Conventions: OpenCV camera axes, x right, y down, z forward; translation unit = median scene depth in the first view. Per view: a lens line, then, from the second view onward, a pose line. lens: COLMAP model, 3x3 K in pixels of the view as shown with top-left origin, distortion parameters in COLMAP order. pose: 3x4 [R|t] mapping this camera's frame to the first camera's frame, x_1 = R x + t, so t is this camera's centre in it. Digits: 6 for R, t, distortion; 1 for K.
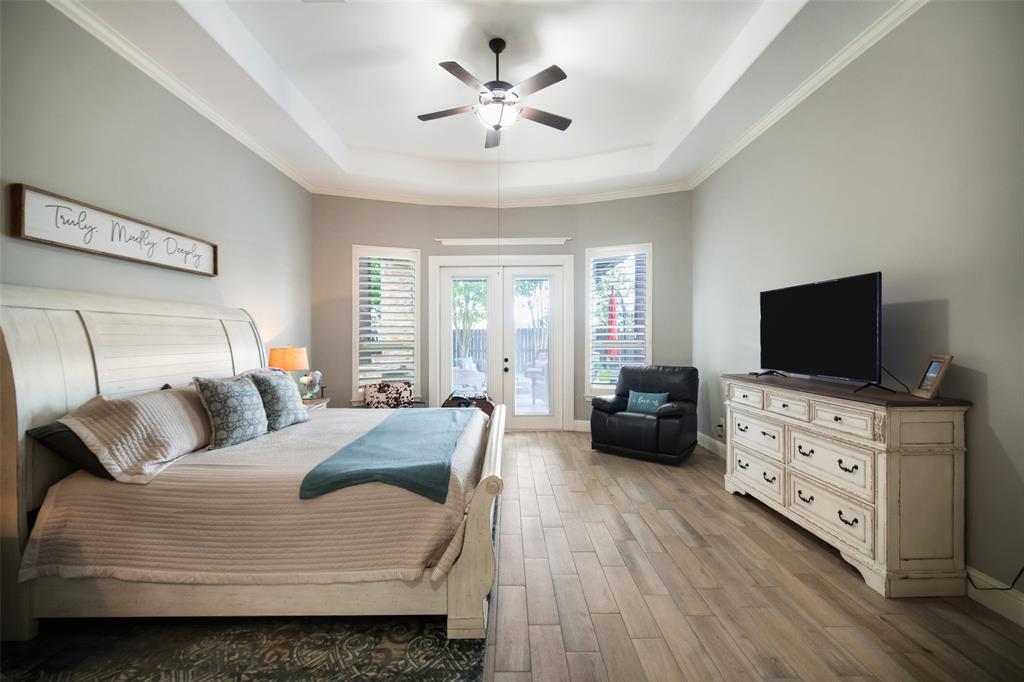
lens RADIAL K [[418.5, 0, 510.0], [0, 418.5, 337.9], [0, 0, 1]] dist [-0.000521, 0.000054]
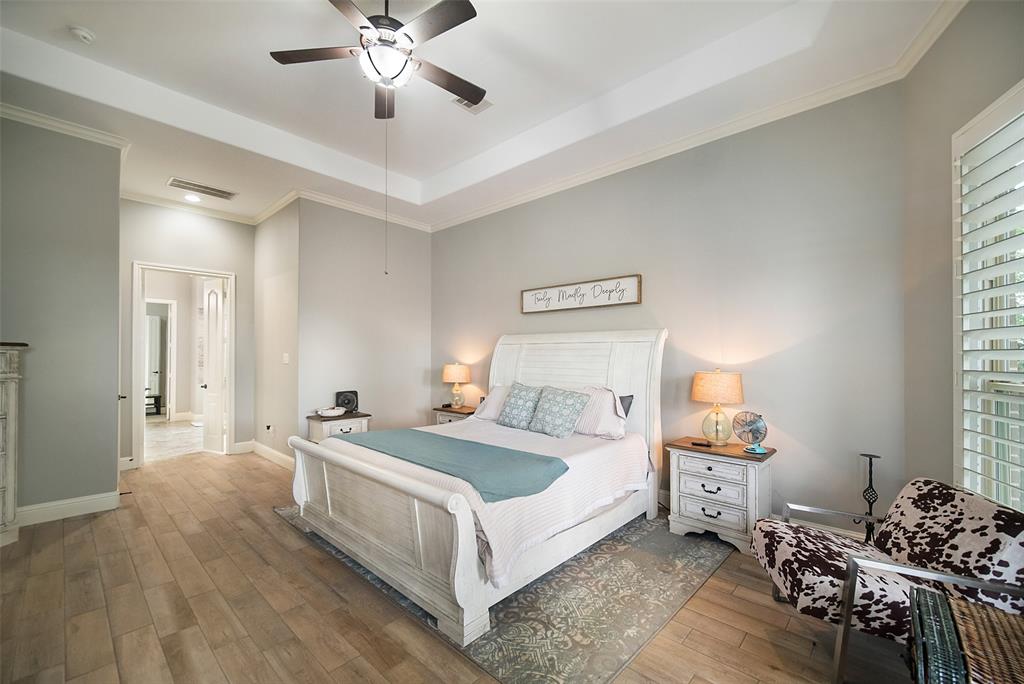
lens RADIAL K [[418.5, 0, 513.1], [0, 418.5, 349.3], [0, 0, 1]] dist [-0.000521, 0.000054]
pose [[-0.666943, -0.013583, -0.744985, 0.397558], [-0.005231, 0.999895, -0.013549, -0.009040], [0.745090, -0.005140, -0.666944, 1.749292]]
